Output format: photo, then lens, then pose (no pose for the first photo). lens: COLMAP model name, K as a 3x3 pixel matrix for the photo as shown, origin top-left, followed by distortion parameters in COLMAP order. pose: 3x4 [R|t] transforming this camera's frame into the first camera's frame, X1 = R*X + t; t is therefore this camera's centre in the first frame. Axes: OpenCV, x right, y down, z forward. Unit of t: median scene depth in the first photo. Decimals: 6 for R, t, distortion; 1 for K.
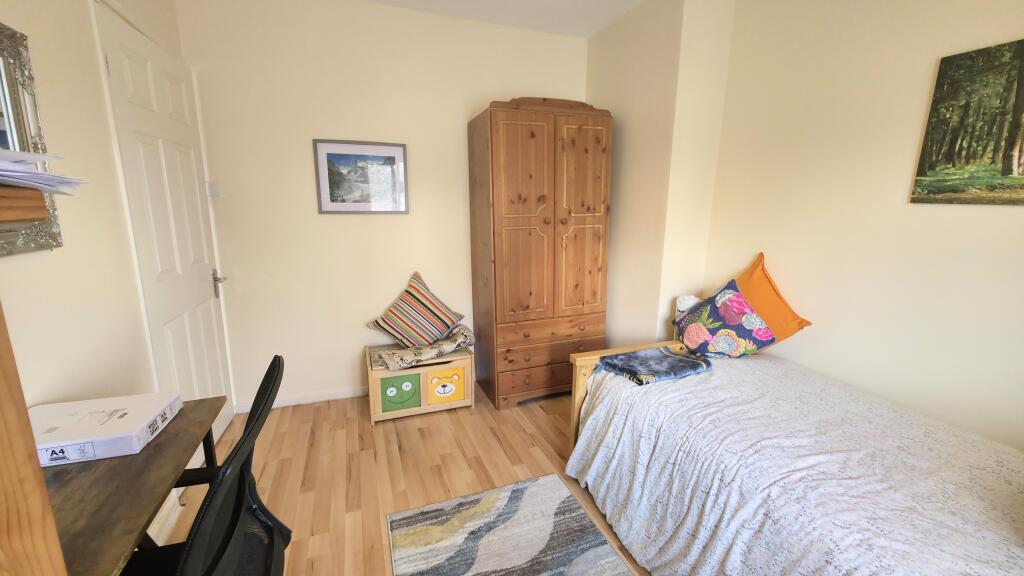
lens RADIAL K [[411.6, 0, 512.5], [0, 411.6, 285.7], [0, 0, 1]] dist [0.000720, 0.000226]
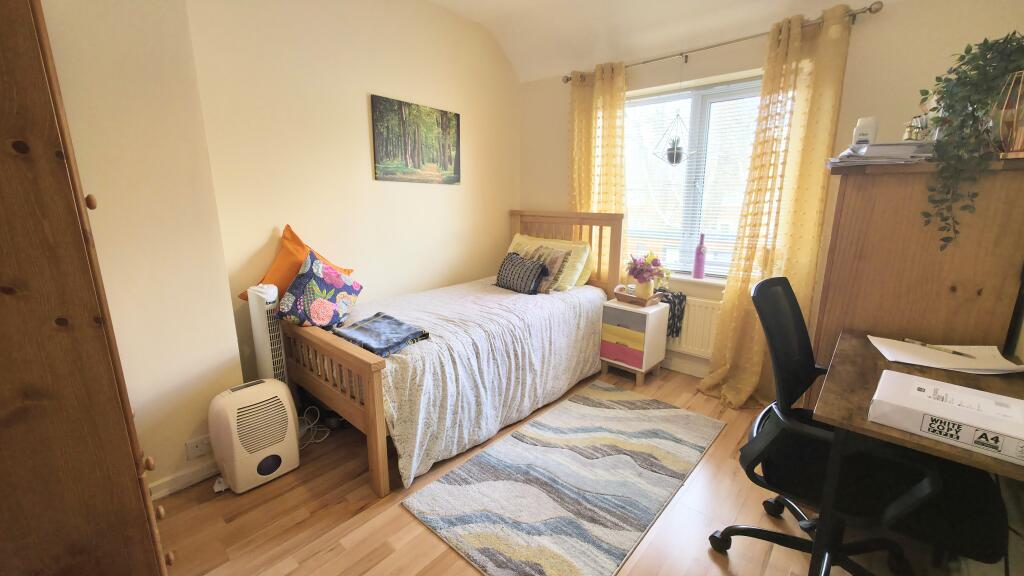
lens RADIAL K [[411.6, 0, 512.0], [0, 411.6, 284.2], [0, 0, 1]] dist [0.000720, 0.000226]
pose [[-0.452682, -0.188592, 0.871500, -0.780722], [0.176101, 0.939218, 0.294718, -0.193434], [-0.874110, 0.286885, -0.391955, 1.255444]]
